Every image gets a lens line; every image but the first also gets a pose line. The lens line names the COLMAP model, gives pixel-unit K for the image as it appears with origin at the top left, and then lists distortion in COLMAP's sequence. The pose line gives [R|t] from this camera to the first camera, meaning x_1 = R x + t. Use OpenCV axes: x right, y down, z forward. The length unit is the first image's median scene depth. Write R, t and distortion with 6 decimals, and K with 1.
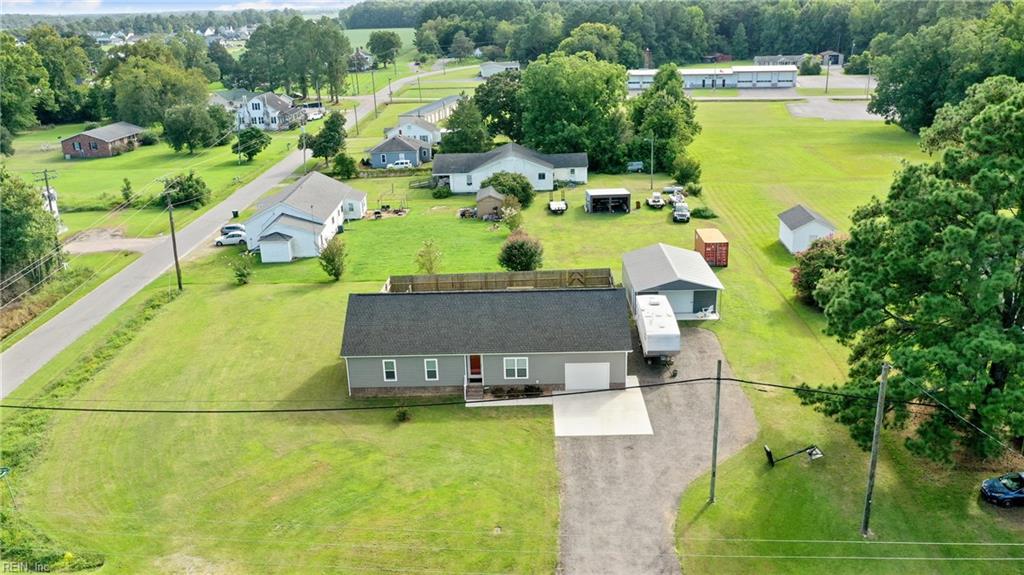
lens RADIAL K [[799.0, 0, 512.0], [0, 799.0, 287.5], [0, 0, 1]] dist [0.011894, 0.002405]
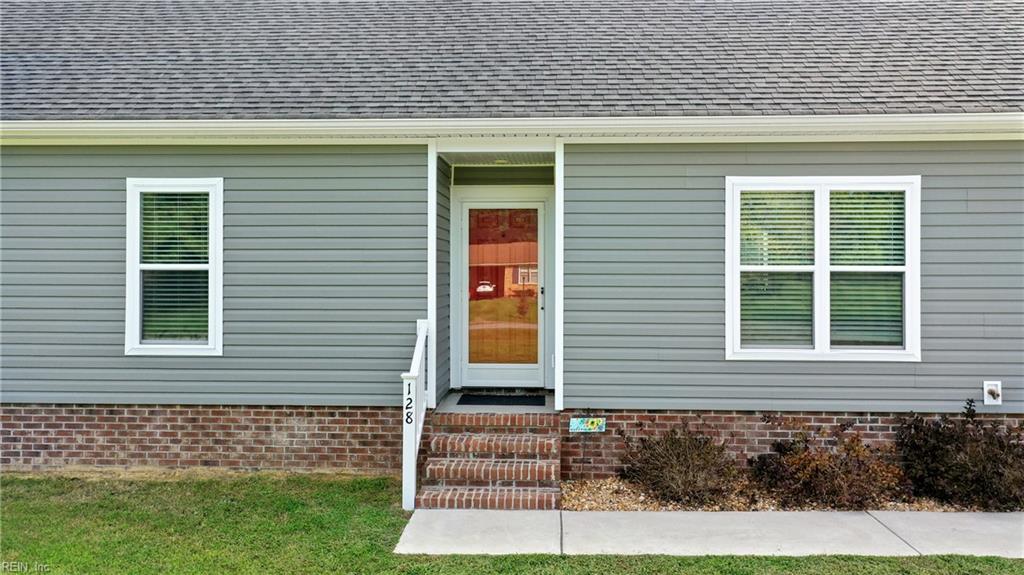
lens RADIAL K [[799.0, 0, 512.0], [0, 799.0, 287.5], [0, 0, 1]] dist [0.011894, 0.002405]
pose [[0.998936, 0.031242, -0.033913, -0.039993], [-0.040714, 0.942872, -0.330657, 0.147562], [0.021645, 0.331686, 0.943141, 0.875167]]
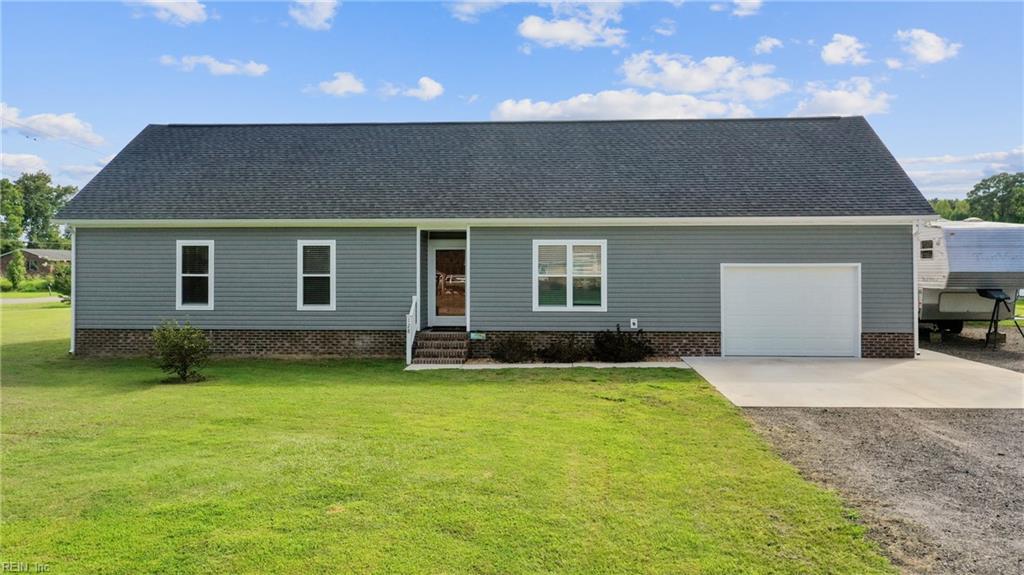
lens RADIAL K [[799.0, 0, 512.0], [0, 799.0, 287.5], [0, 0, 1]] dist [0.011894, 0.002405]
pose [[0.998200, 0.029282, -0.052333, -0.001278], [-0.045000, 0.942580, -0.330936, 0.214518], [0.039637, 0.332695, 0.942201, 0.687712]]
